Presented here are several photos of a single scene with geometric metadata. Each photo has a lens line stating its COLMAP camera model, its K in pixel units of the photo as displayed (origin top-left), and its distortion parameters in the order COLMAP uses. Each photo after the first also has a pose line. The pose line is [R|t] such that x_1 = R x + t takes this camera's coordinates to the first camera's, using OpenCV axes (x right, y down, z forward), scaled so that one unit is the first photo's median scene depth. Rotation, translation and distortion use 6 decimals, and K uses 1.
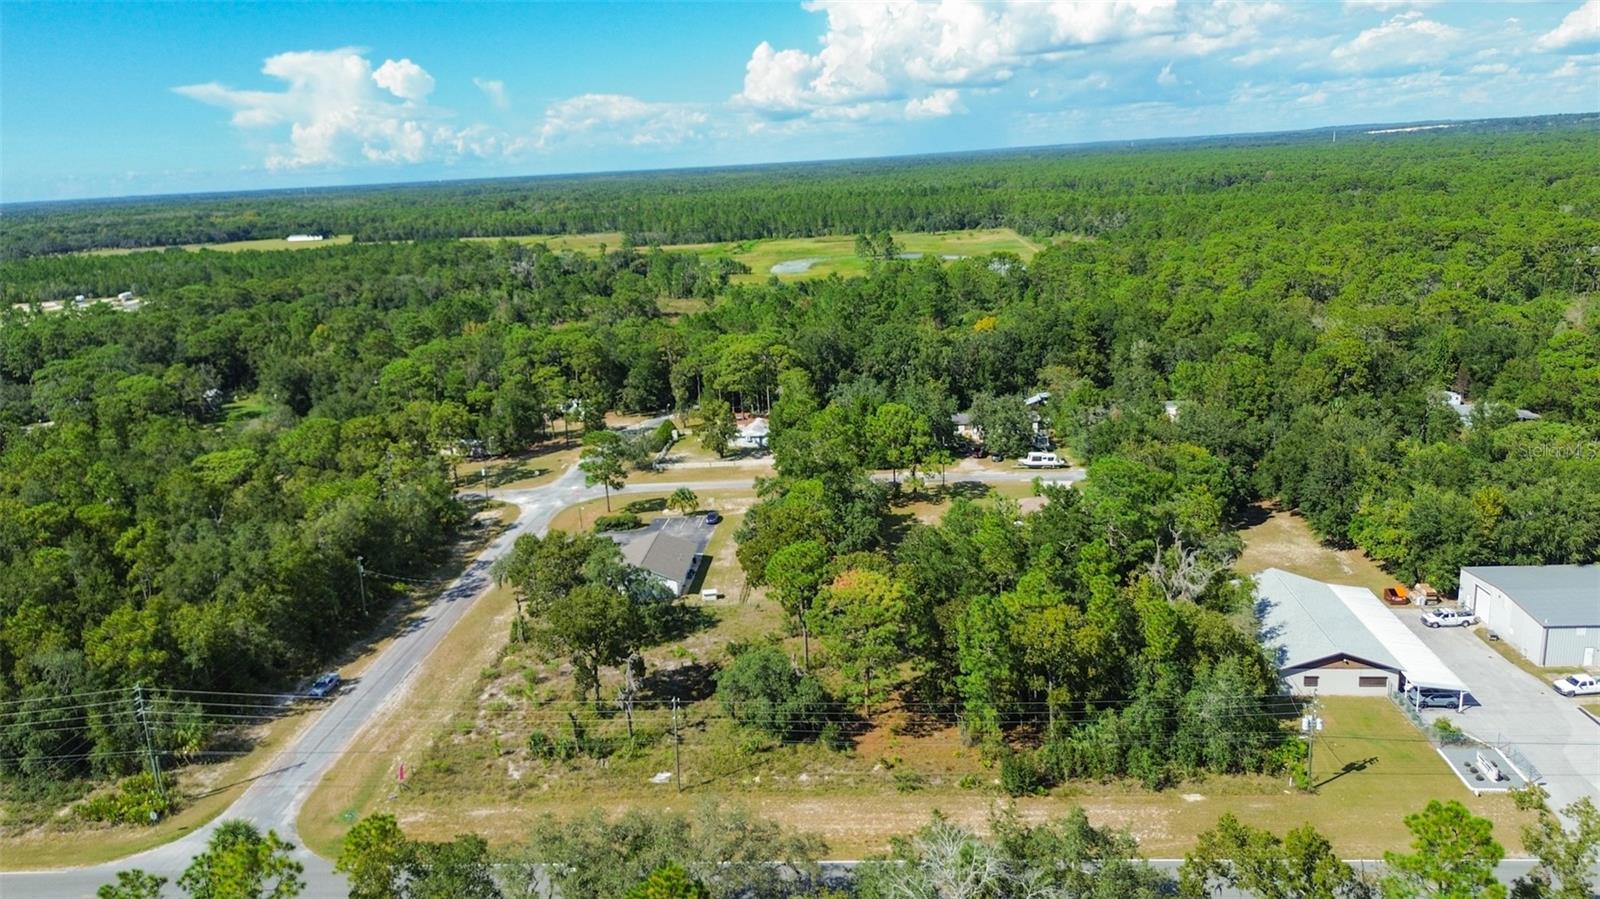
lens RADIAL K [[1137.0, 0, 805.1], [0, 1137.0, 441.3], [0, 0, 1]] dist [0.058377, -0.056692]
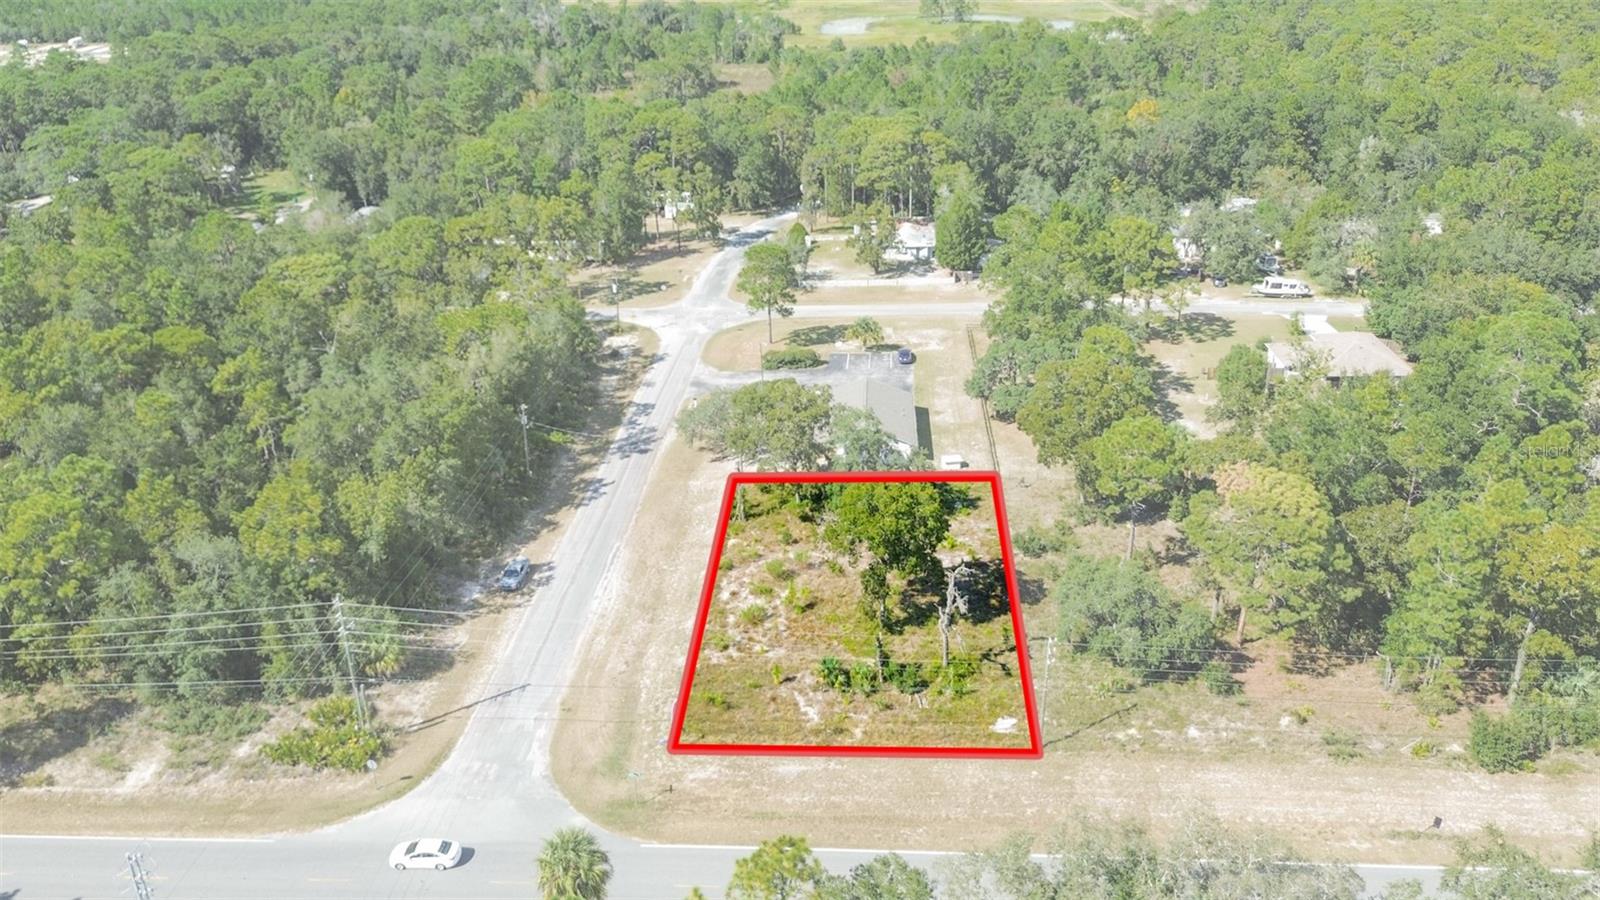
lens RADIAL K [[1205.4, 0, 804.2], [0, 1205.4, 444.5], [0, 0, 1]] dist [0.061320, -0.058265]
pose [[0.999657, 0.023303, 0.011971, -0.199536], [-0.025069, 0.983558, 0.178846, -0.028071], [-0.007607, -0.179085, 0.983804, 0.159196]]
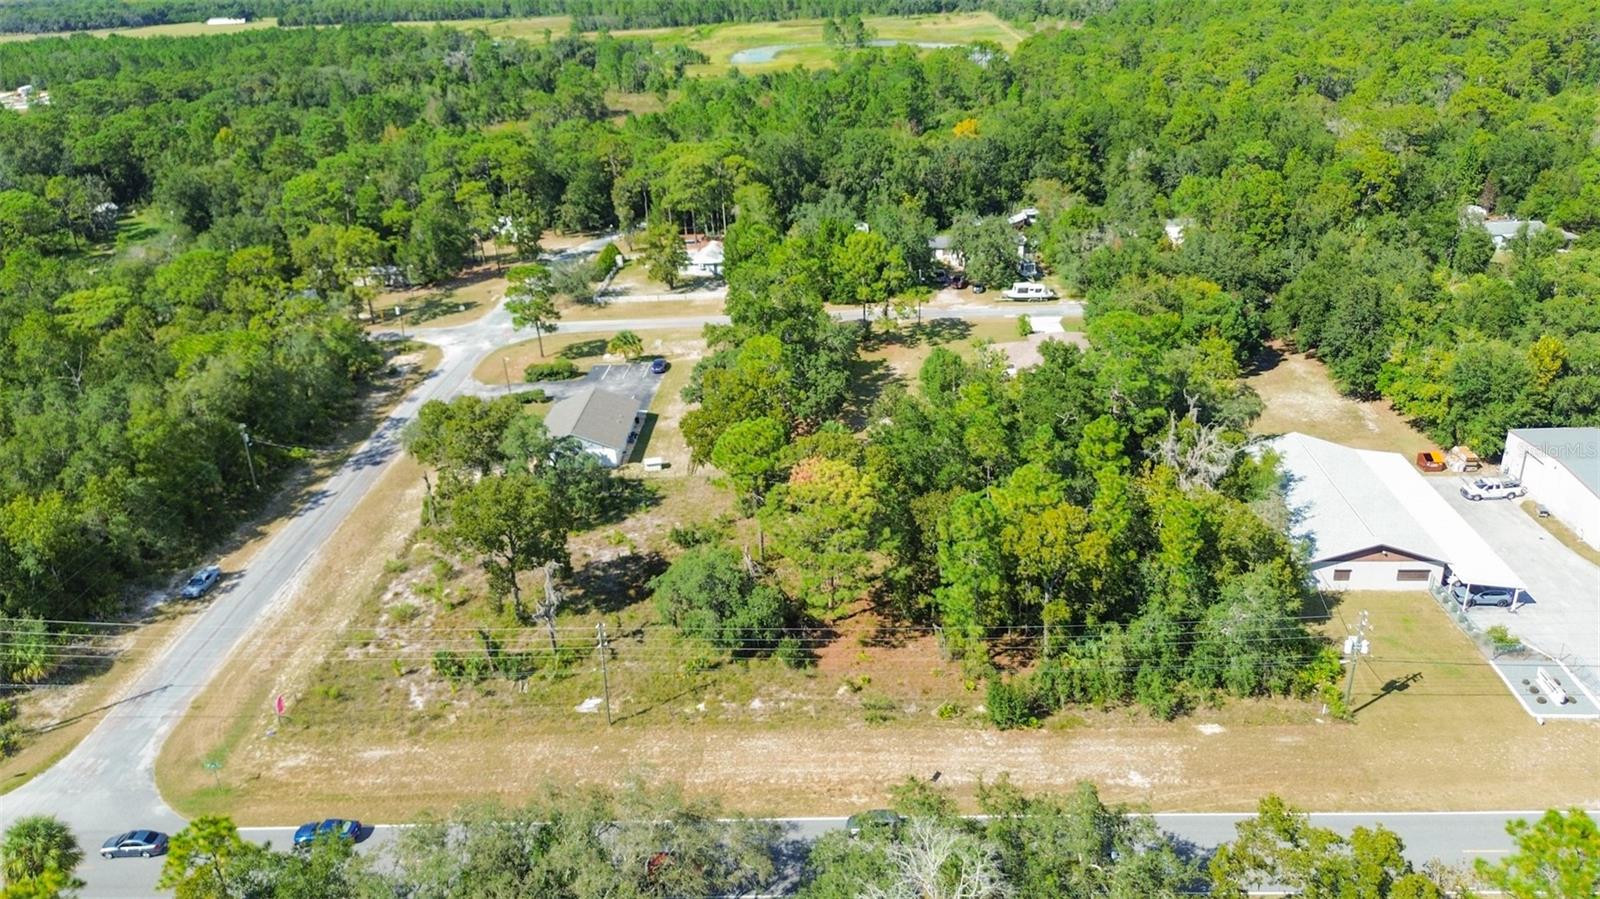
lens RADIAL K [[1137.0, 0, 804.4], [0, 1137.0, 445.3], [0, 0, 1]] dist [0.058377, -0.056692]
pose [[0.999636, -0.009507, 0.025239, 0.010658], [0.004872, 0.984067, 0.177729, -0.034171], [-0.026527, -0.177542, 0.983756, 0.137439]]
